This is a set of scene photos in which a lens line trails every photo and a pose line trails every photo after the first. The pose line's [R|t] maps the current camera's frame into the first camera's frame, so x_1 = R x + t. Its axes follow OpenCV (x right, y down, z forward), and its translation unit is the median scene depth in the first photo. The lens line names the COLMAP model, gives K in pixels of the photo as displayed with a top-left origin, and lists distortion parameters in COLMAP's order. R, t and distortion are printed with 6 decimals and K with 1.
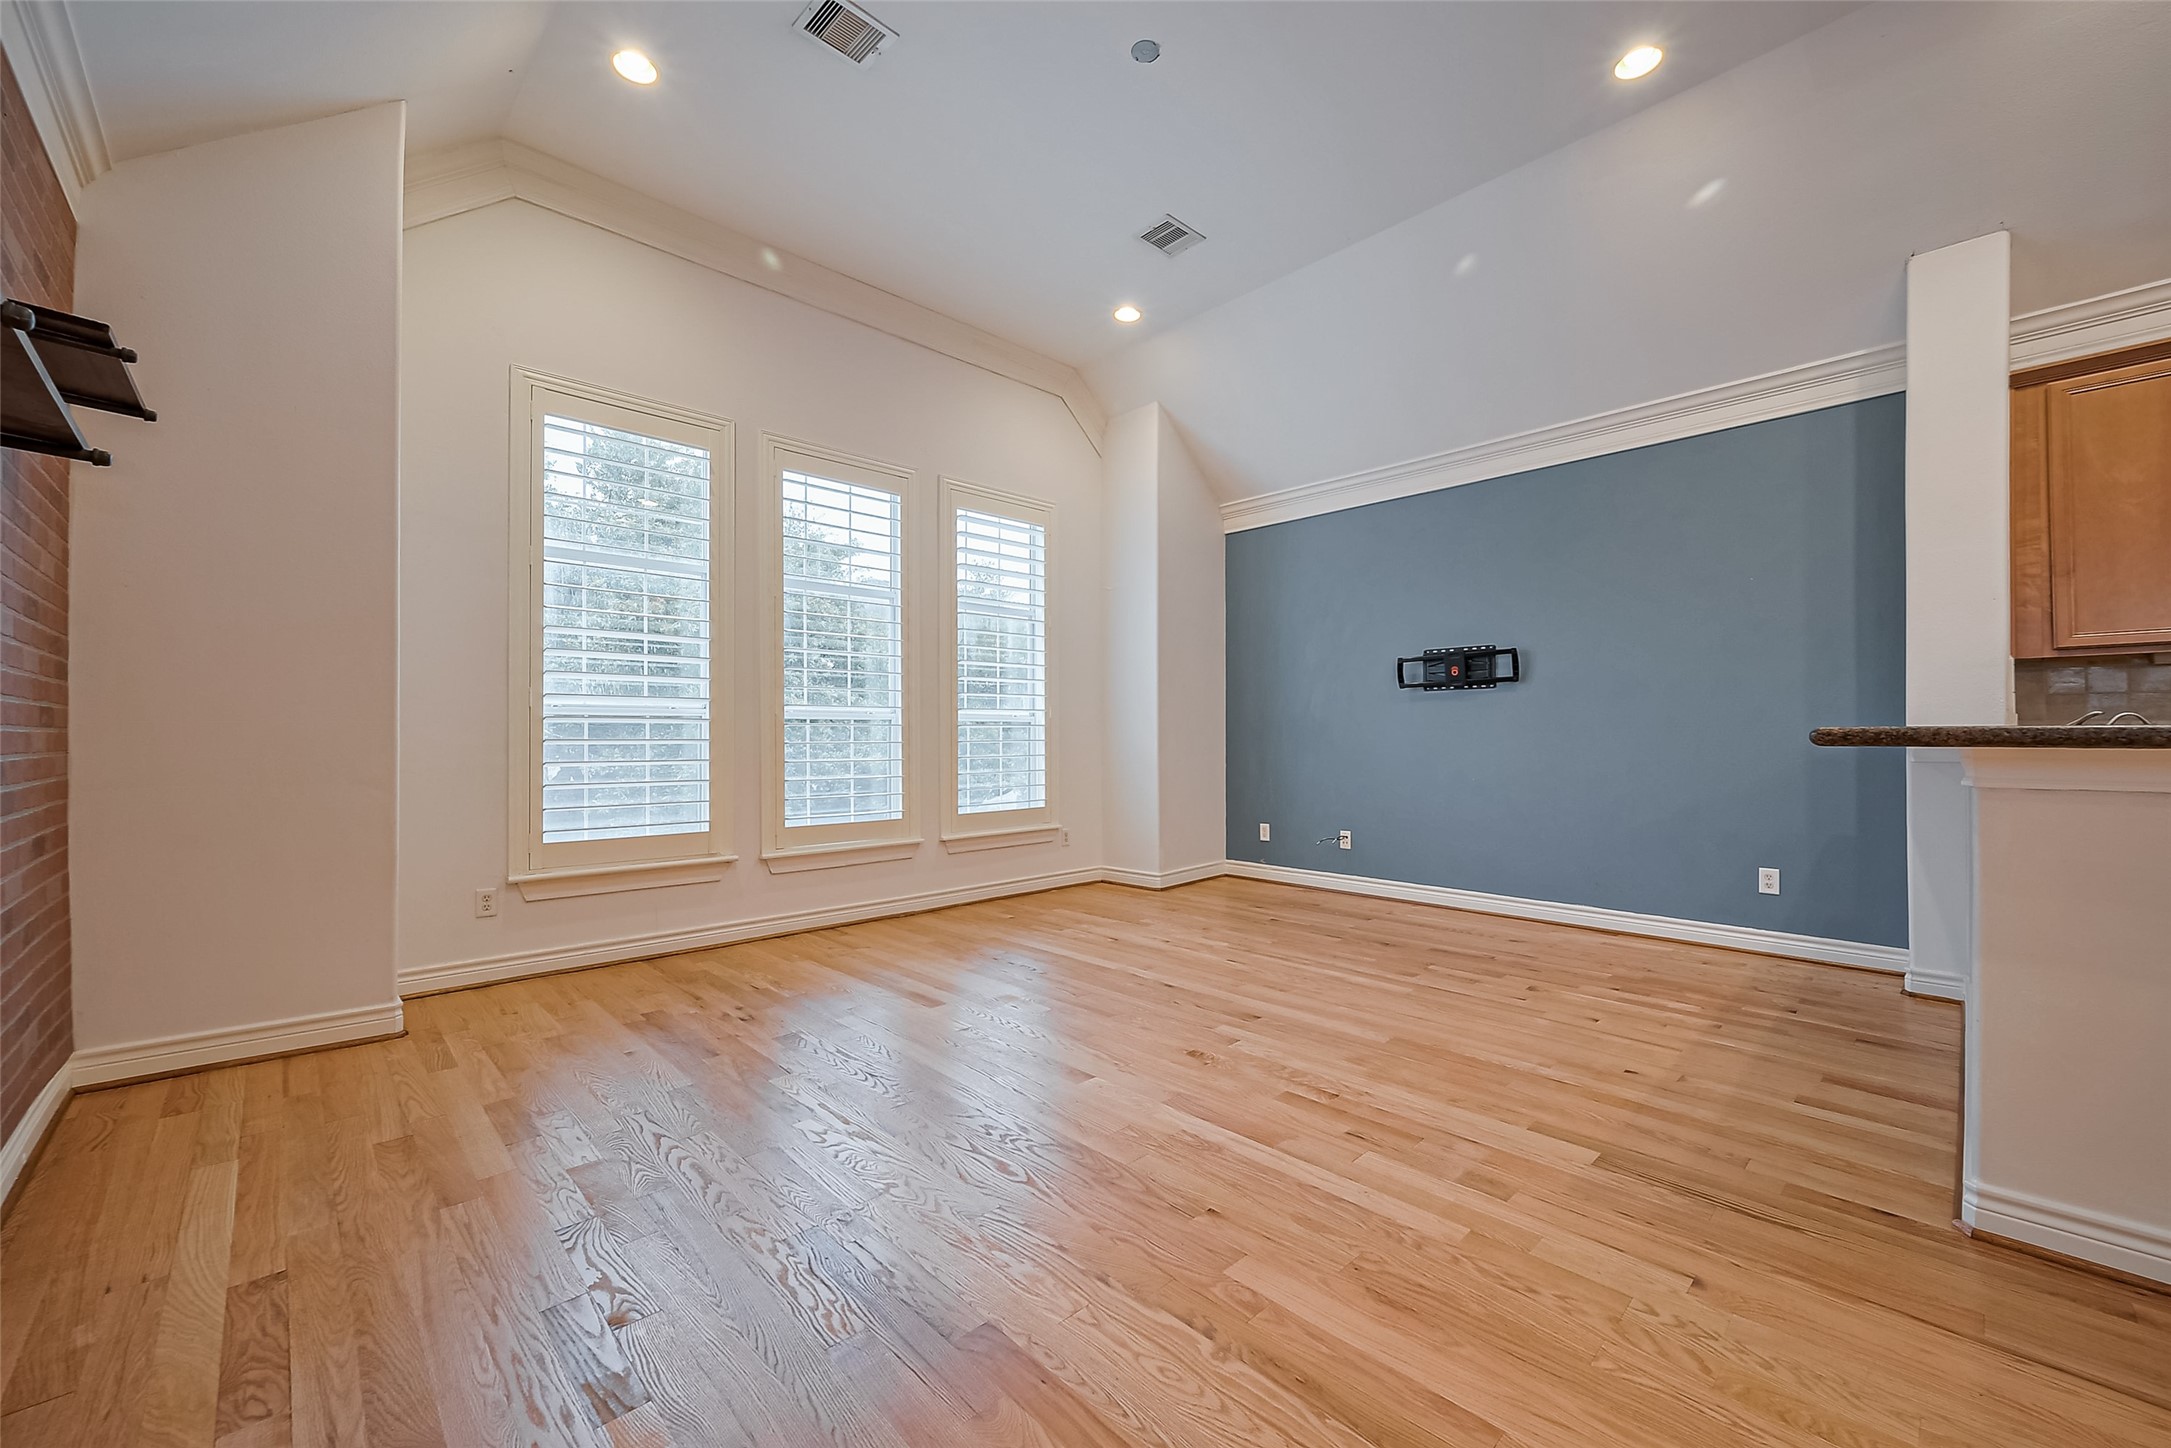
lens RADIAL K [[881.8, 0, 1105.7], [0, 881.8, 717.9], [0, 0, 1]] dist [-0.005118, 0.000293]
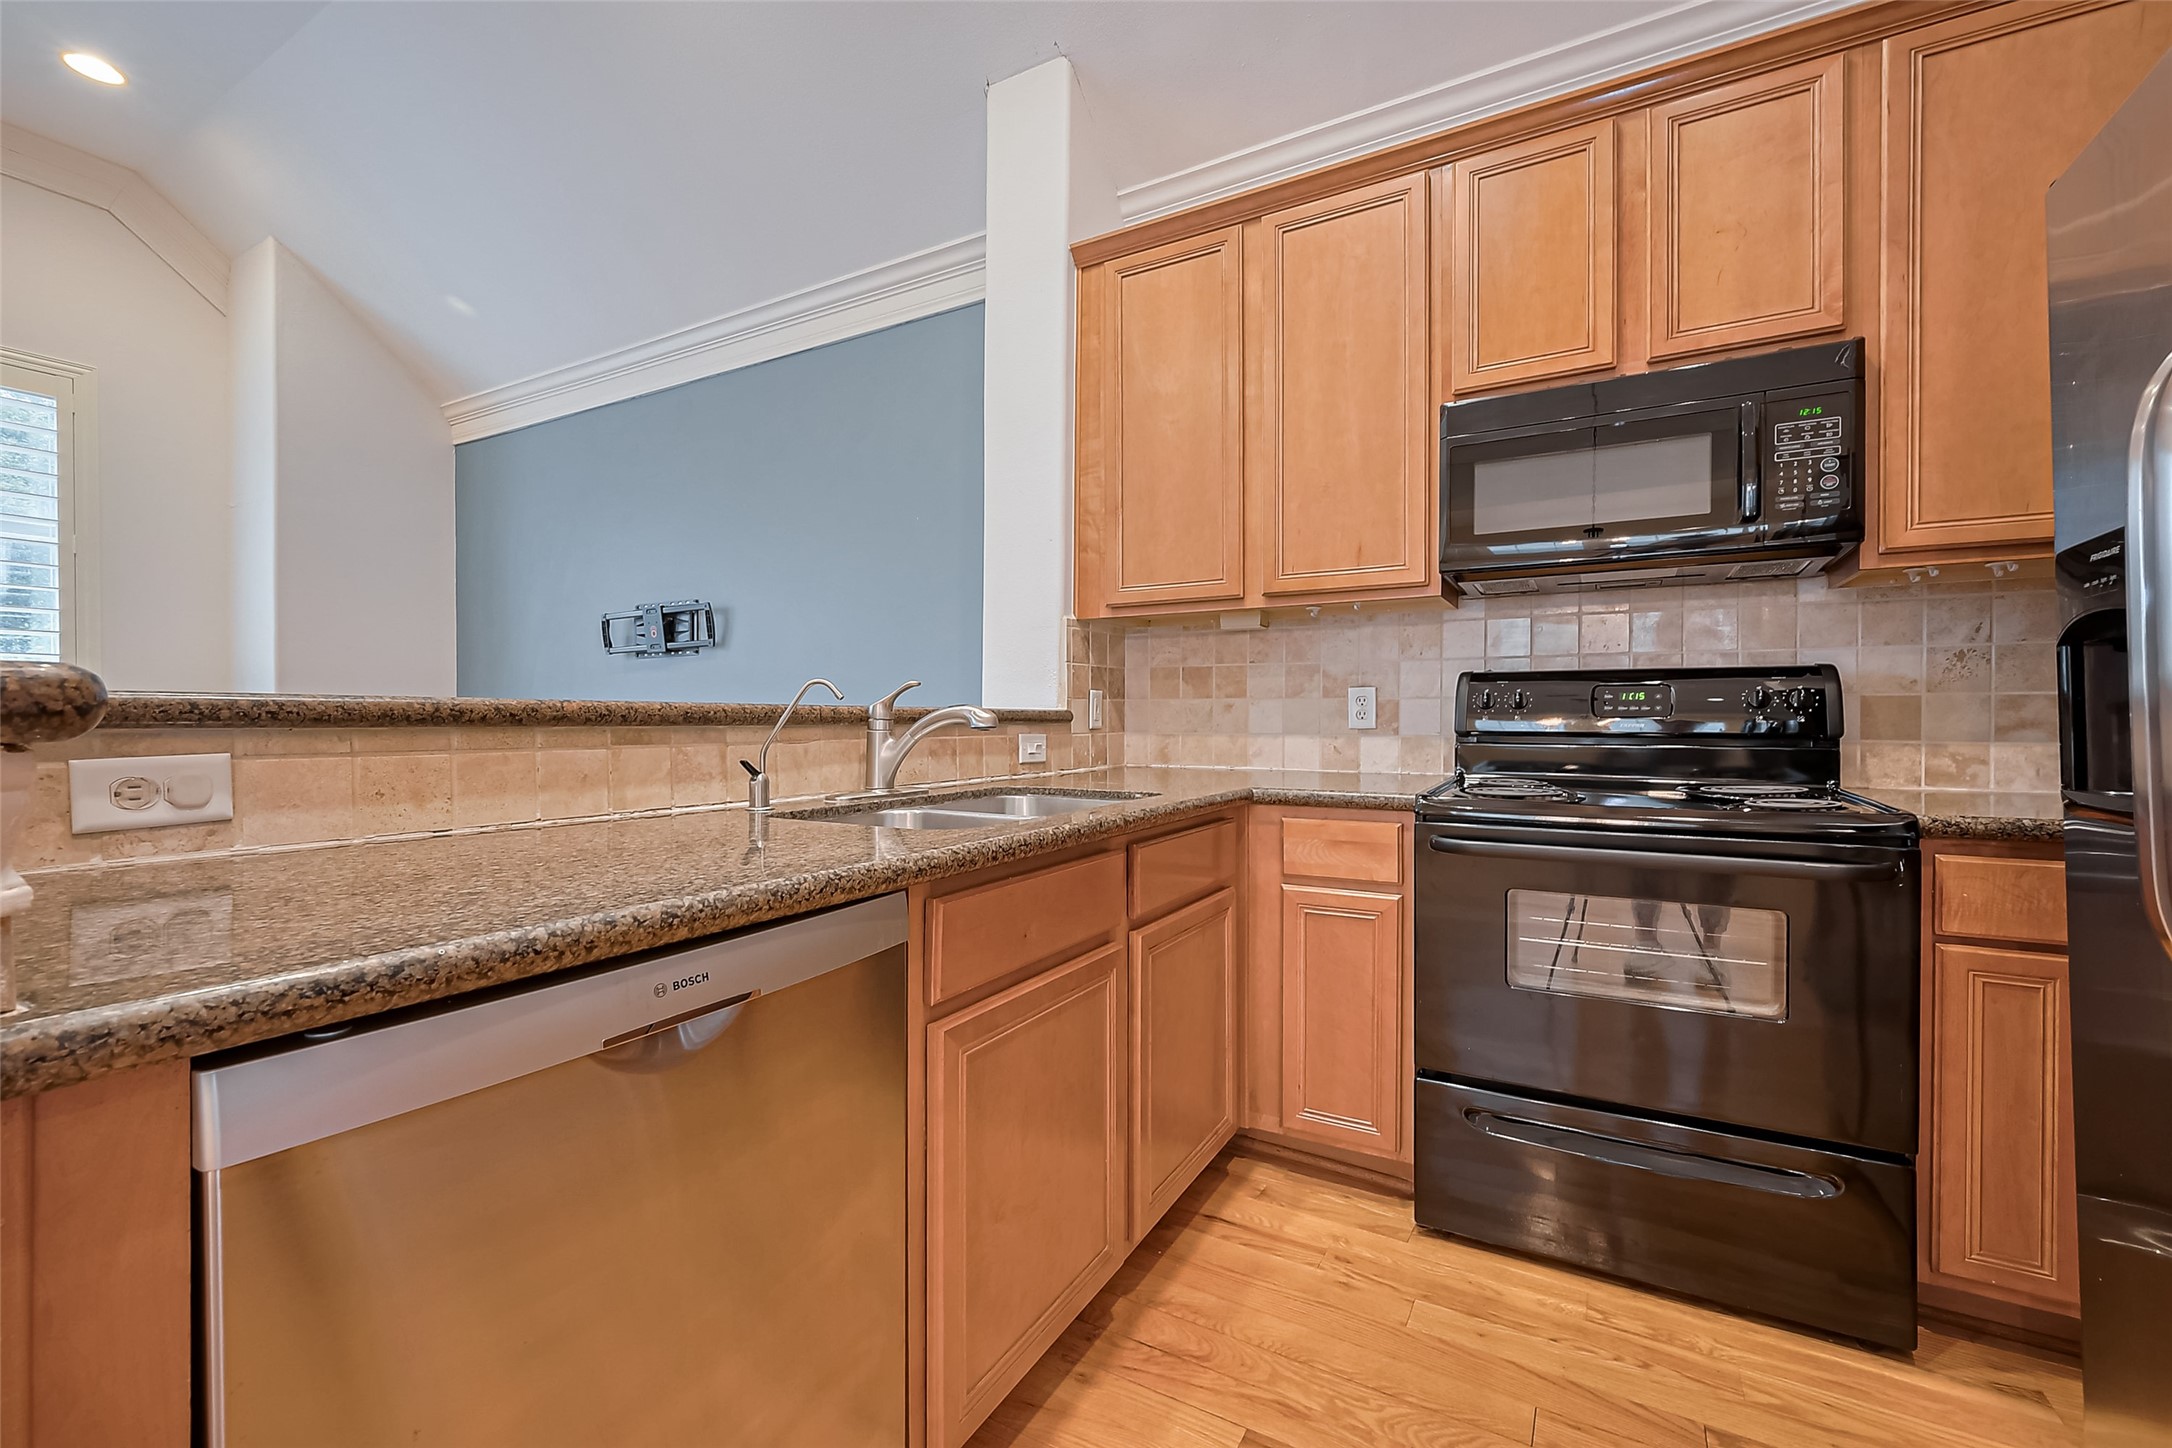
lens RADIAL K [[882.2, 0, 1085.8], [0, 882.2, 718.8], [0, 0, 1]] dist [-0.005118, 0.000293]
pose [[0.947151, 0.004125, 0.320763, 0.625842], [-0.009635, 0.999832, 0.015593, 0.006492], [-0.320644, -0.017860, 0.947031, 0.201174]]
